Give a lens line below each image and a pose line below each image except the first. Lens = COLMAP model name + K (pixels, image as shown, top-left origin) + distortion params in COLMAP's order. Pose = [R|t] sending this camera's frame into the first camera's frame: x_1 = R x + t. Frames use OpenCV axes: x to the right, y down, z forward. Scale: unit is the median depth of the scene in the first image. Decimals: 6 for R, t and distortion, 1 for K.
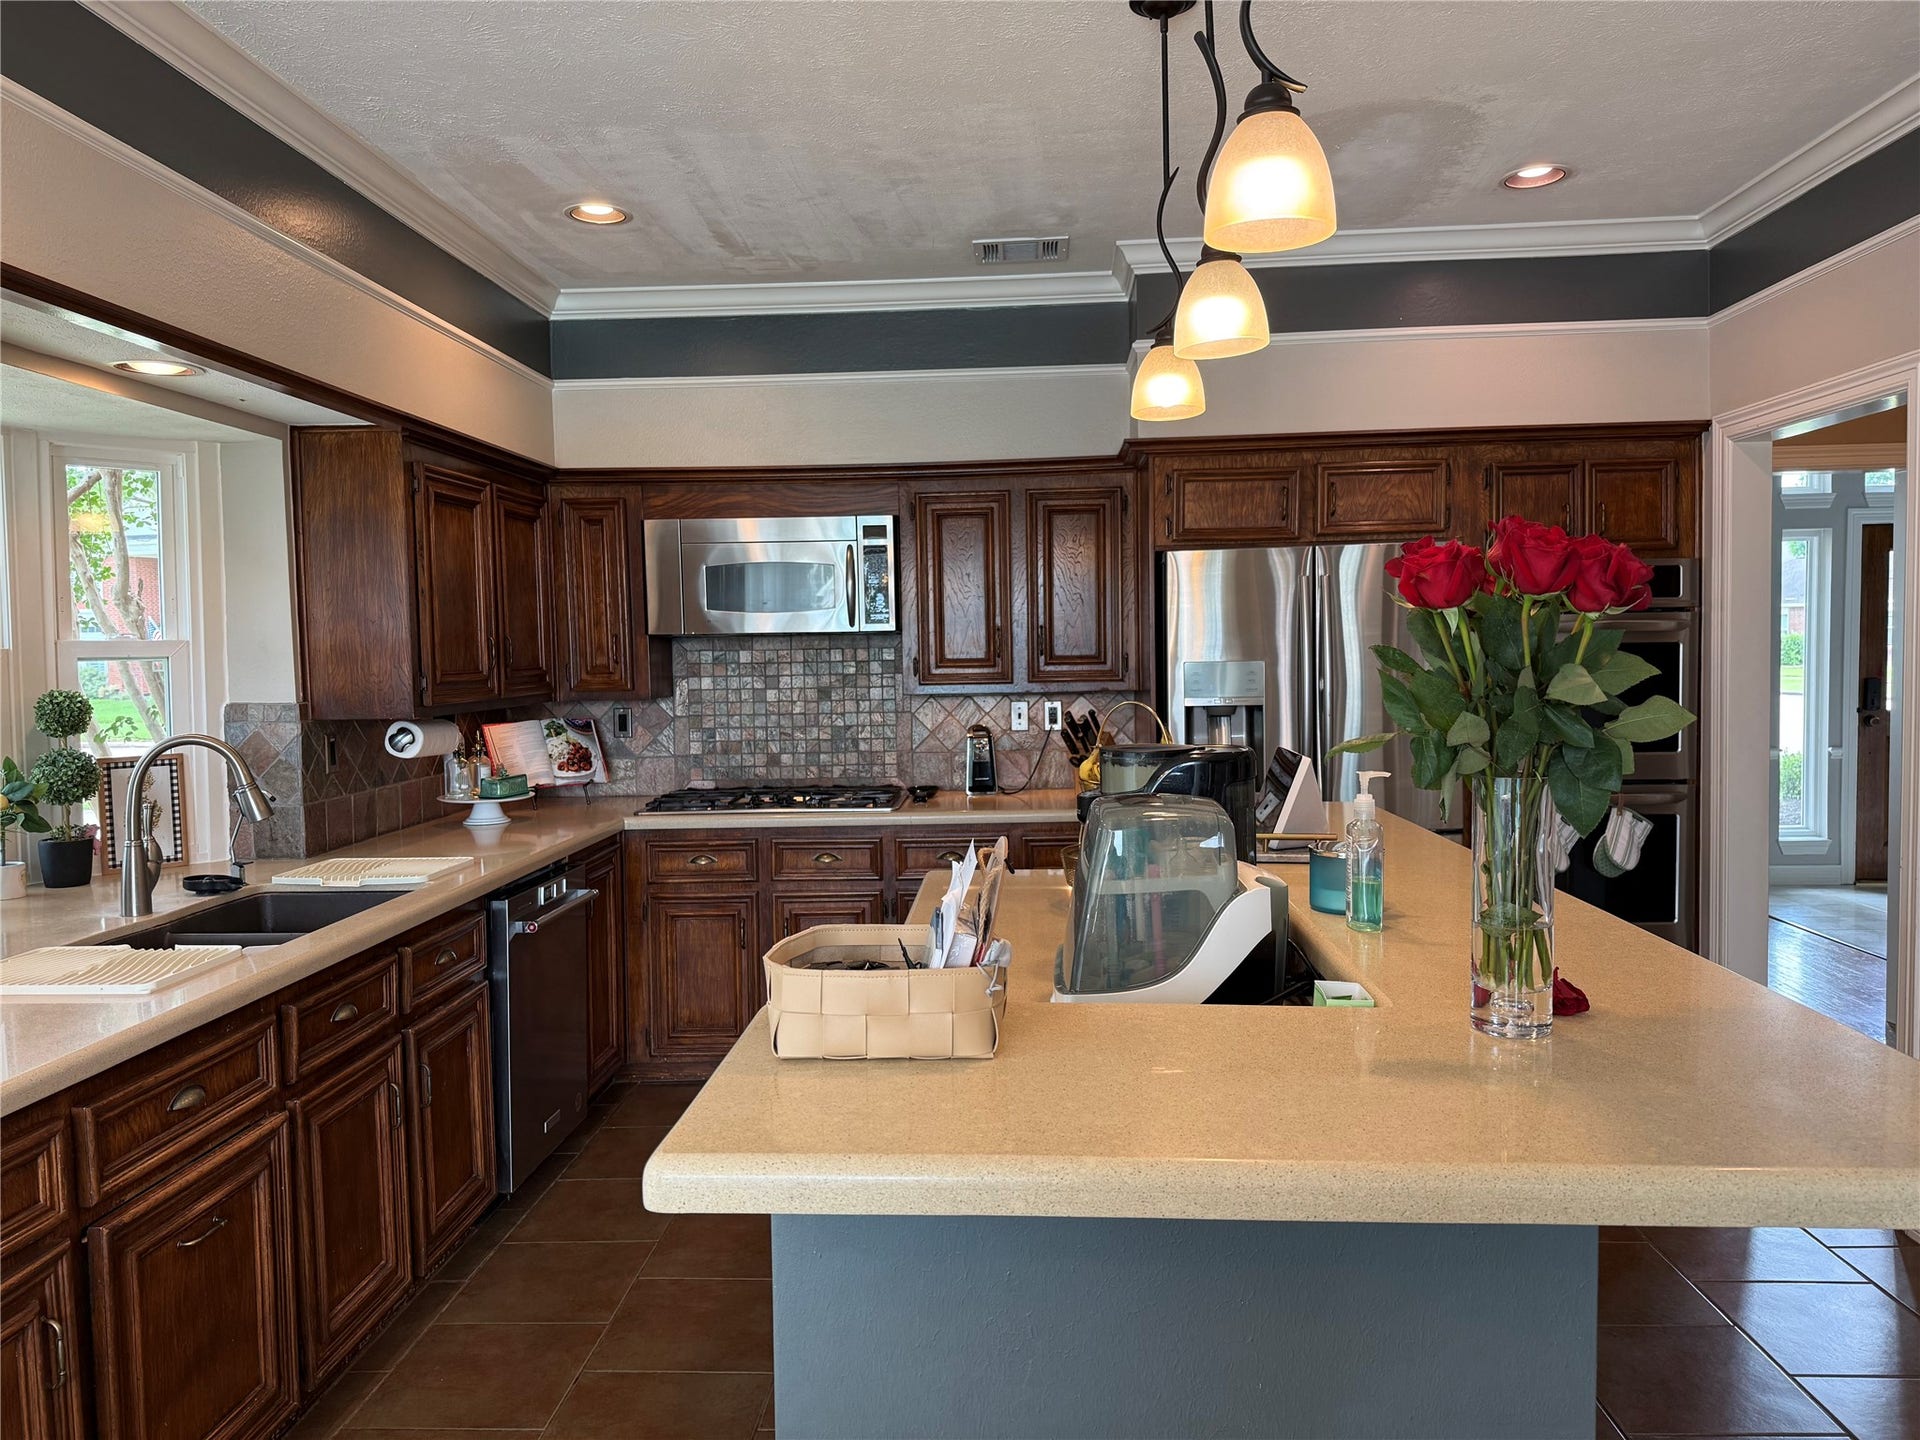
lens RADIAL K [[1335.7, 0, 950.0], [0, 1335.7, 714.7], [0, 0, 1]] dist [0.055705, -0.071585]
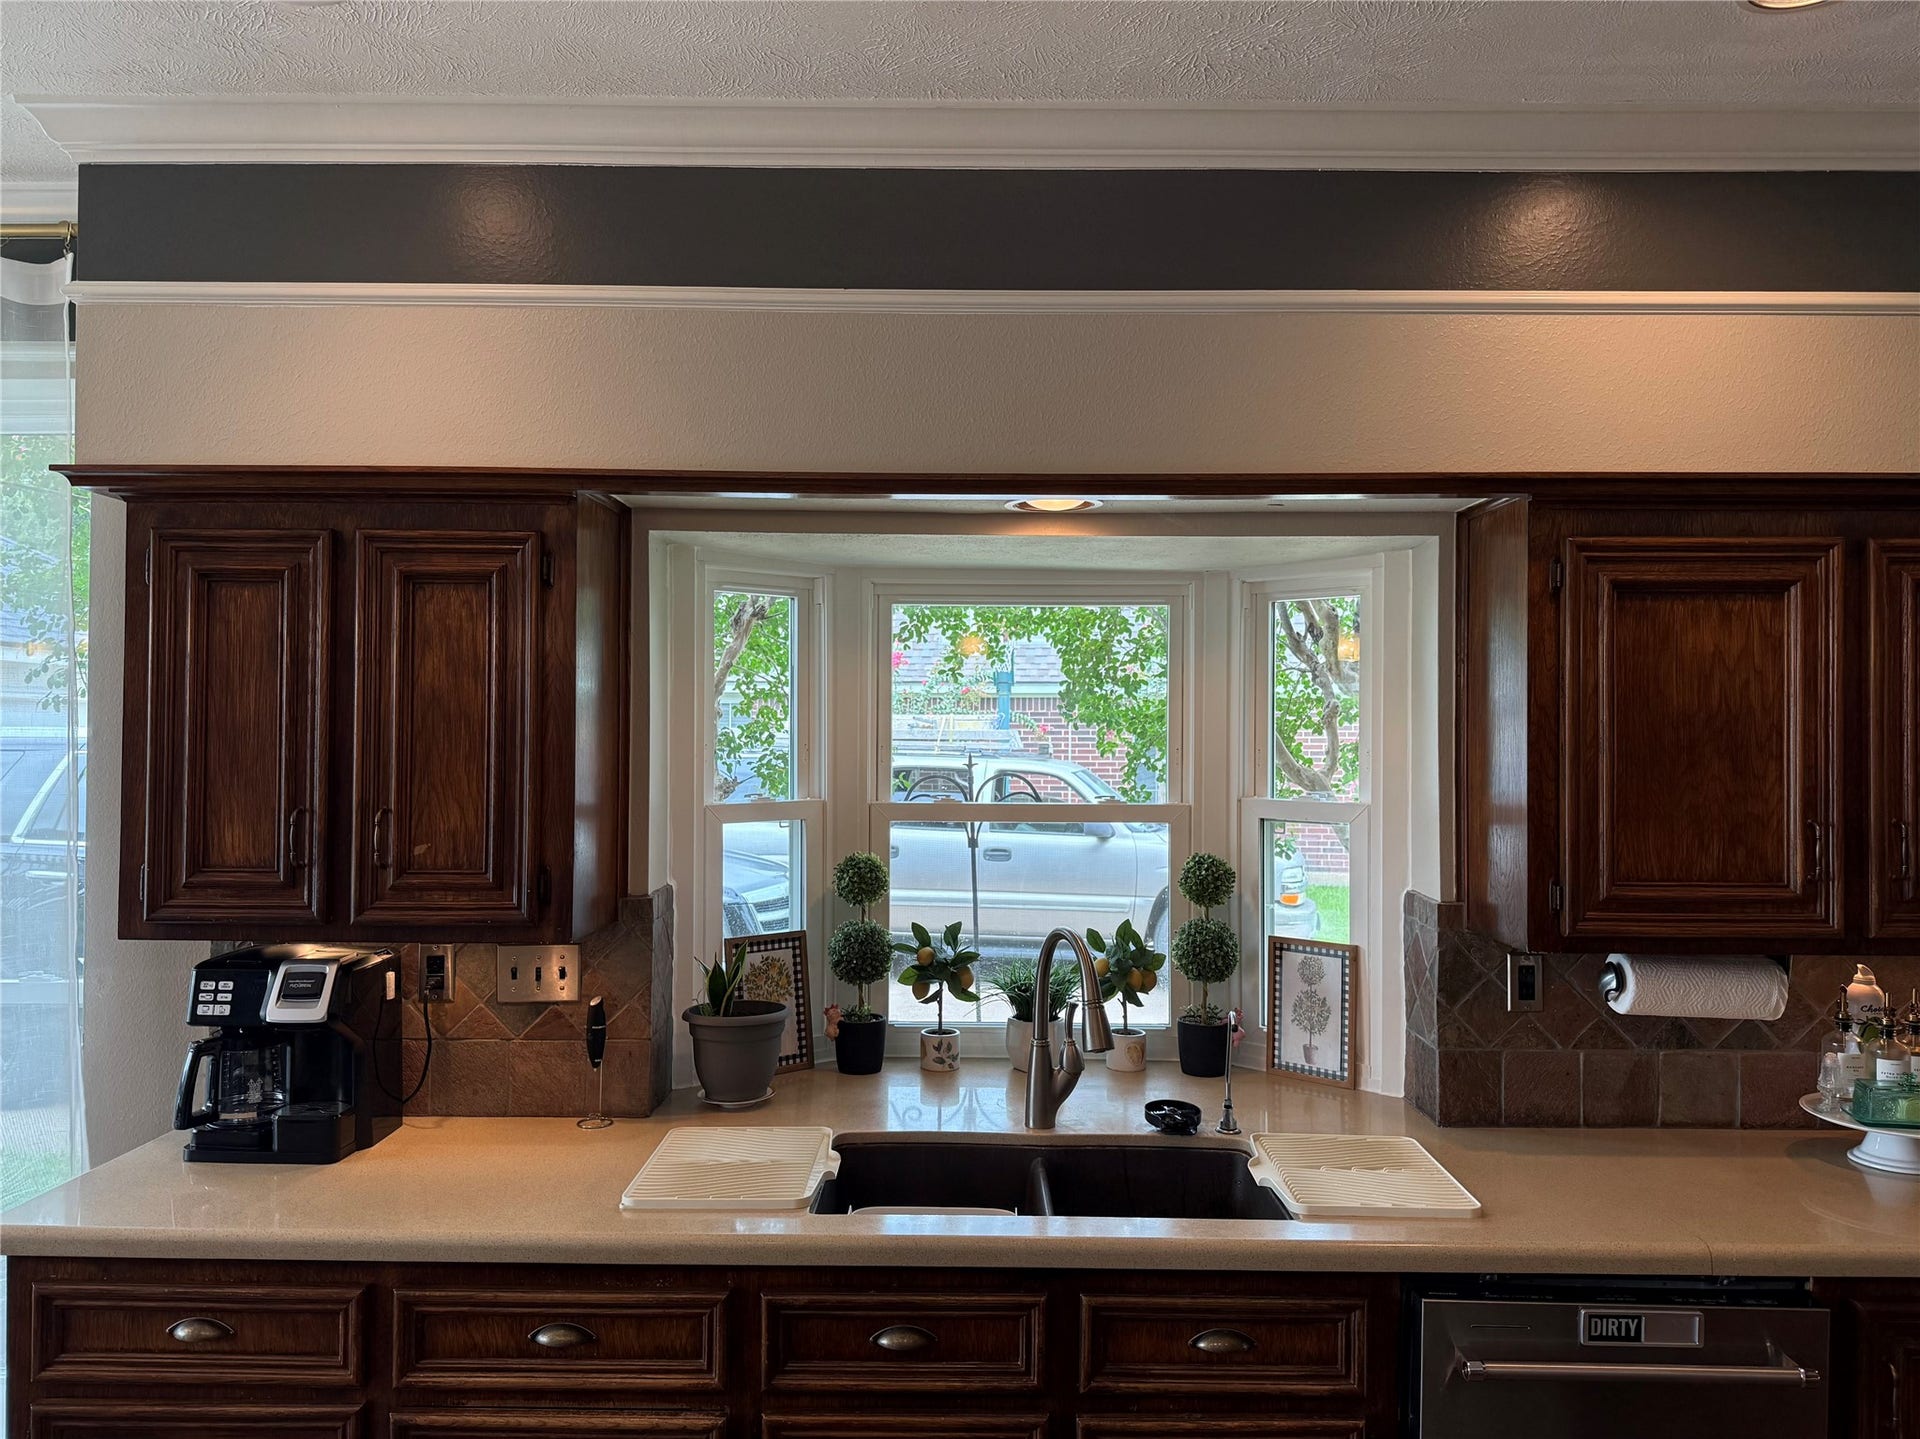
lens RADIAL K [[1335.7, 0, 961.6], [0, 1335.7, 739.8], [0, 0, 1]] dist [0.055705, -0.071585]
pose [[0.042190, 0.009509, -0.999064, 0.195794], [-0.059851, 0.998183, 0.006974, -0.077973], [0.997315, 0.059501, 0.042683, 0.666286]]
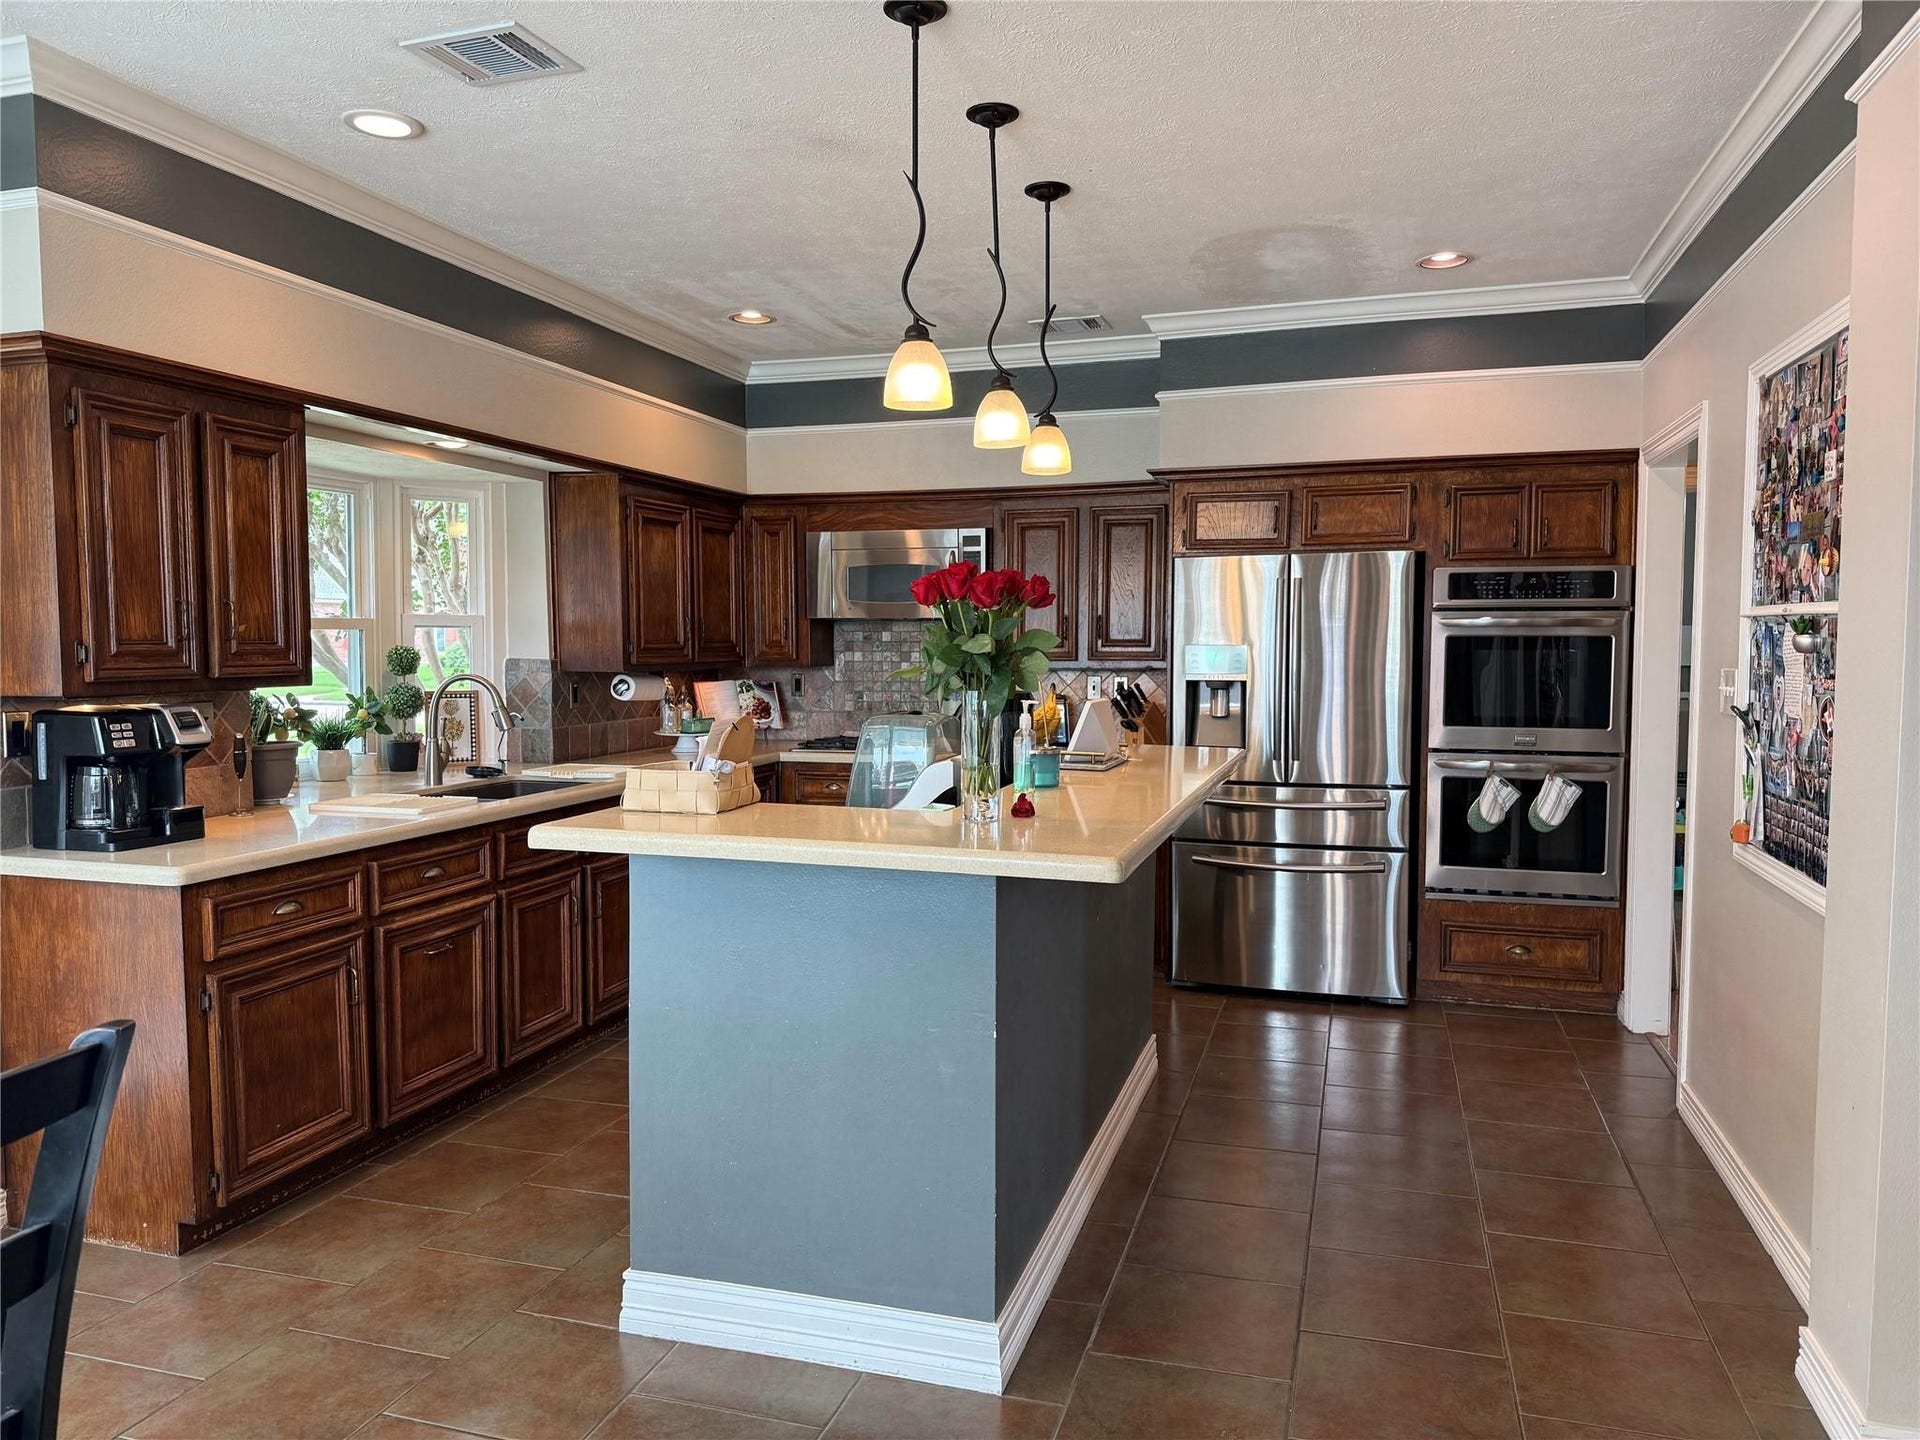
lens RADIAL K [[1335.7, 0, 959.2], [0, 1335.7, 722.7], [0, 0, 1]] dist [0.055705, -0.071585]
pose [[0.970027, 0.034381, -0.240552, 0.287088], [-0.031179, 0.999367, 0.017104, 0.020250], [0.240987, -0.009091, 0.970486, -0.299997]]
